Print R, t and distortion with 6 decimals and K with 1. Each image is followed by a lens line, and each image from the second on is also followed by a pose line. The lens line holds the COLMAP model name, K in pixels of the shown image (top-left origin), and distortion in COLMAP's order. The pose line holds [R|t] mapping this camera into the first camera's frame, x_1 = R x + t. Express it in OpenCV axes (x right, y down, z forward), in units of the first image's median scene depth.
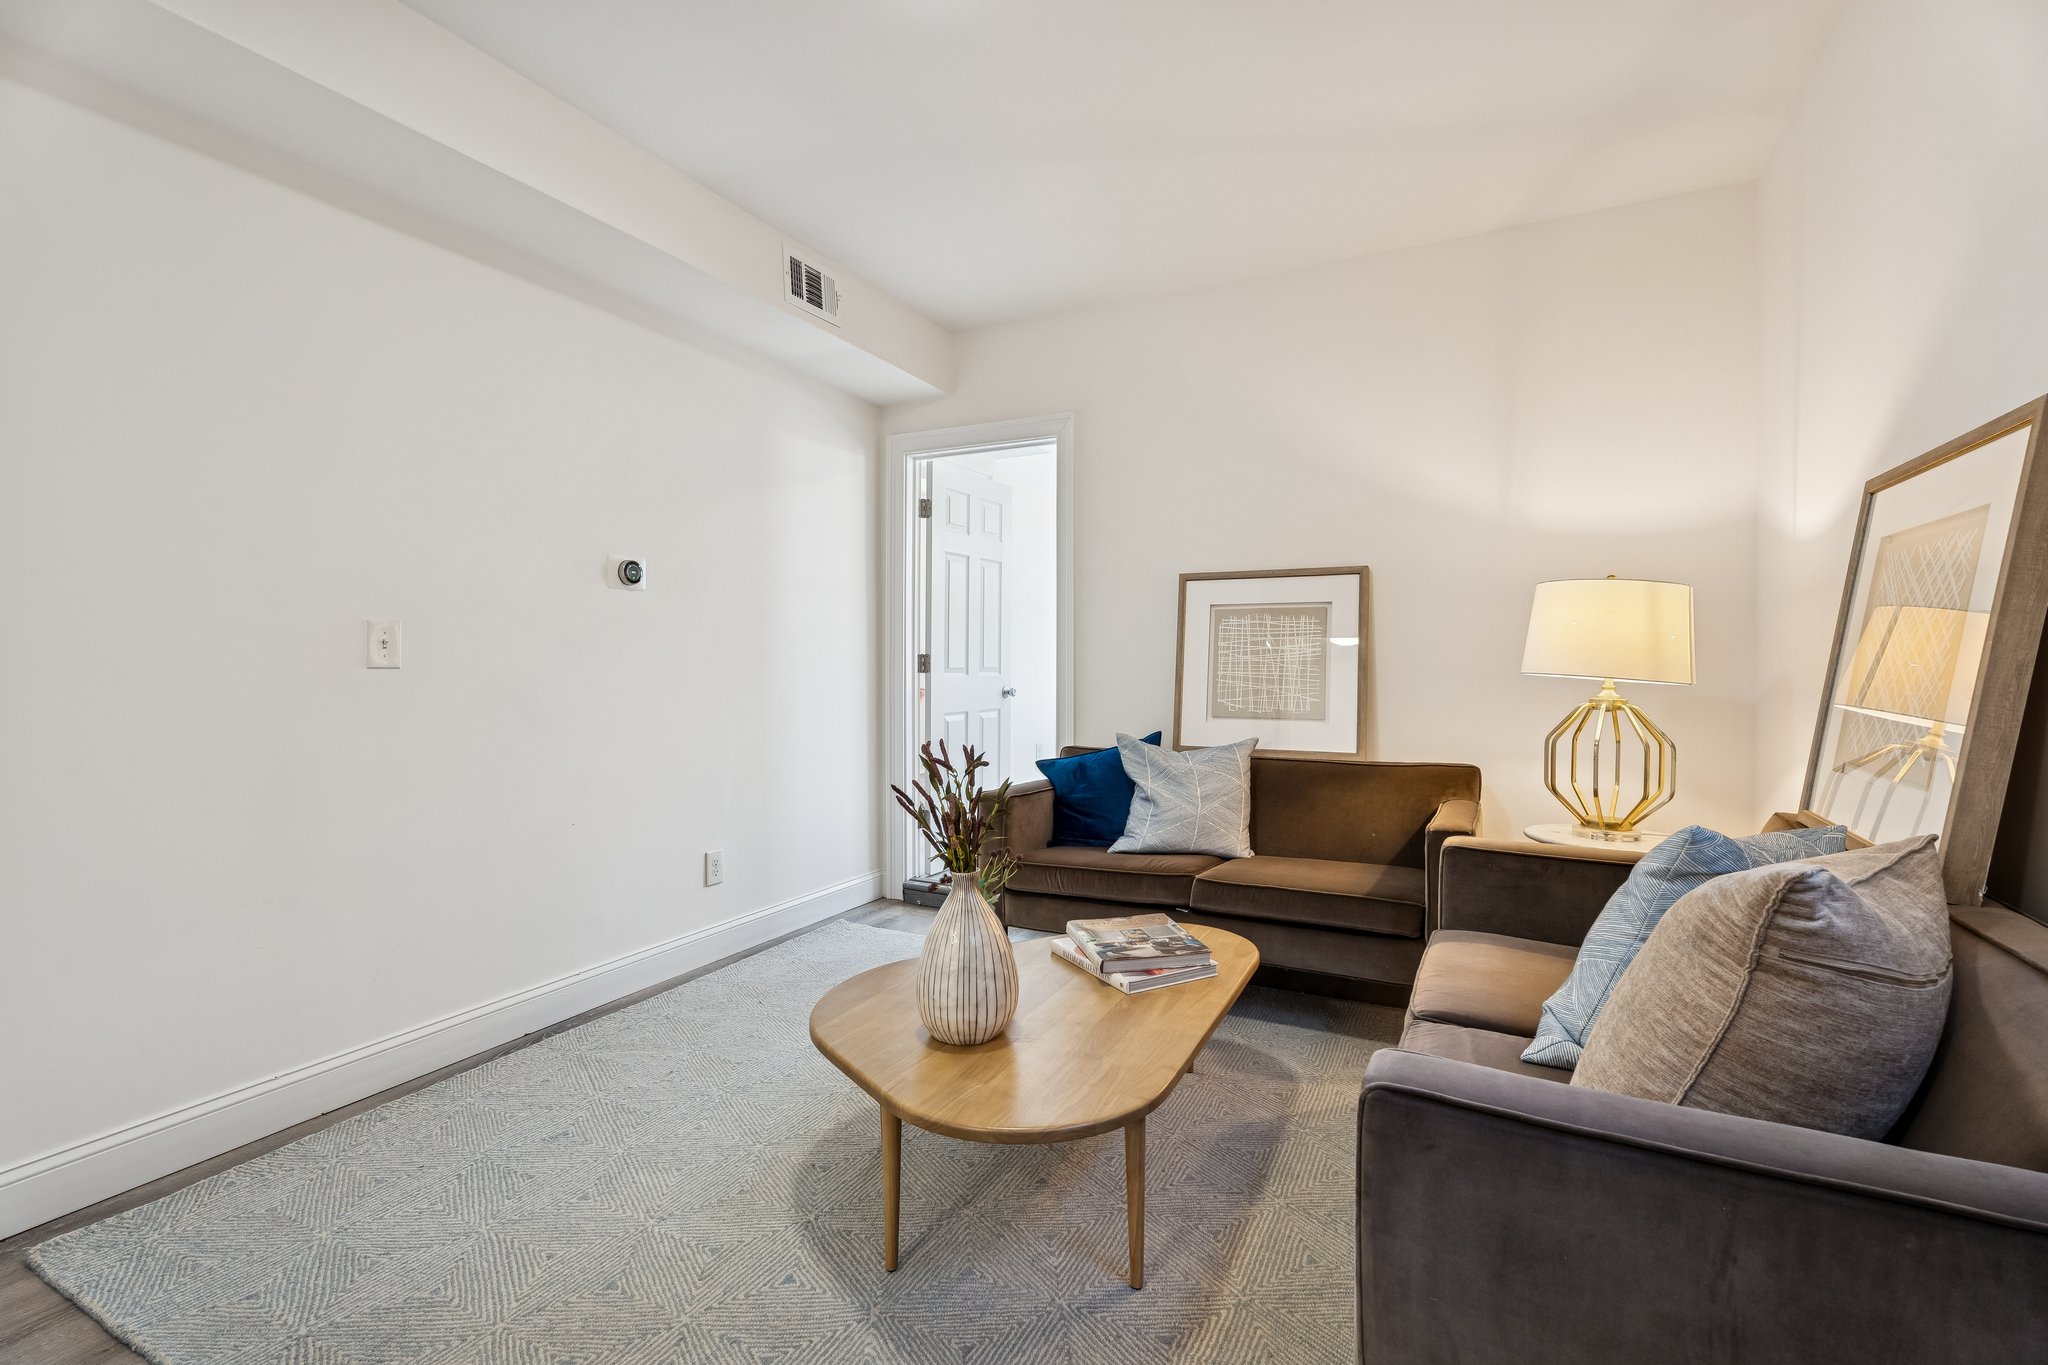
lens RADIAL K [[910.7, 0, 1024.6], [0, 910.7, 689.1], [0, 0, 1]] dist [0.000275, -0.000046]
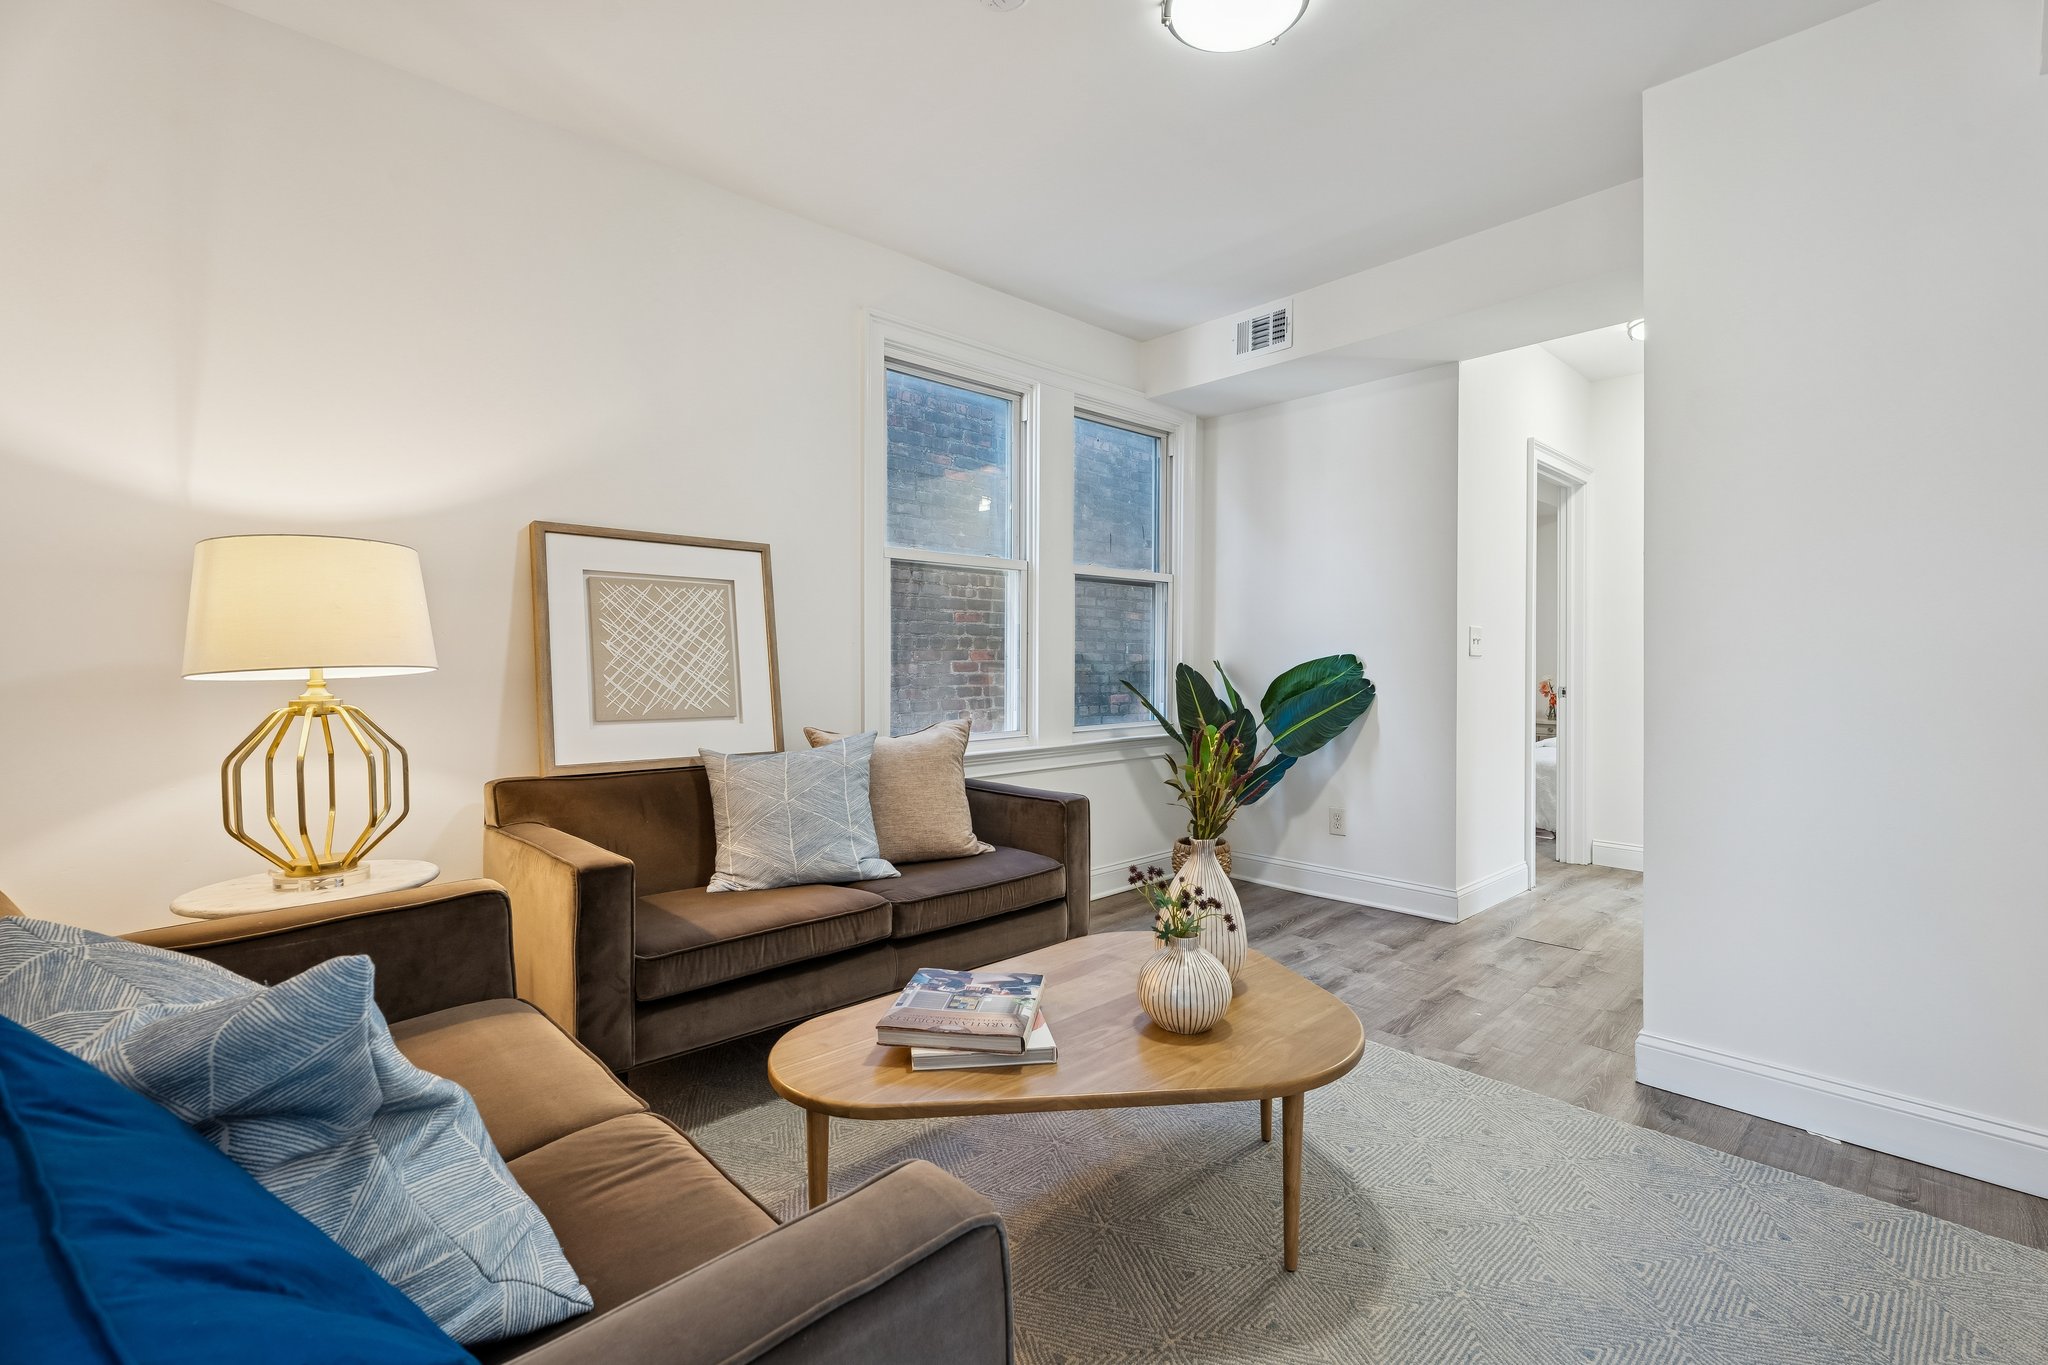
lens RADIAL K [[910.7, 0, 1018.0], [0, 910.7, 687.3], [0, 0, 1]] dist [0.000275, -0.000046]
pose [[-0.952515, 0.005504, 0.304442, -0.142608], [0.005148, 0.999985, -0.001972, 0.005256], [-0.304448, -0.000311, -0.952529, 1.554728]]
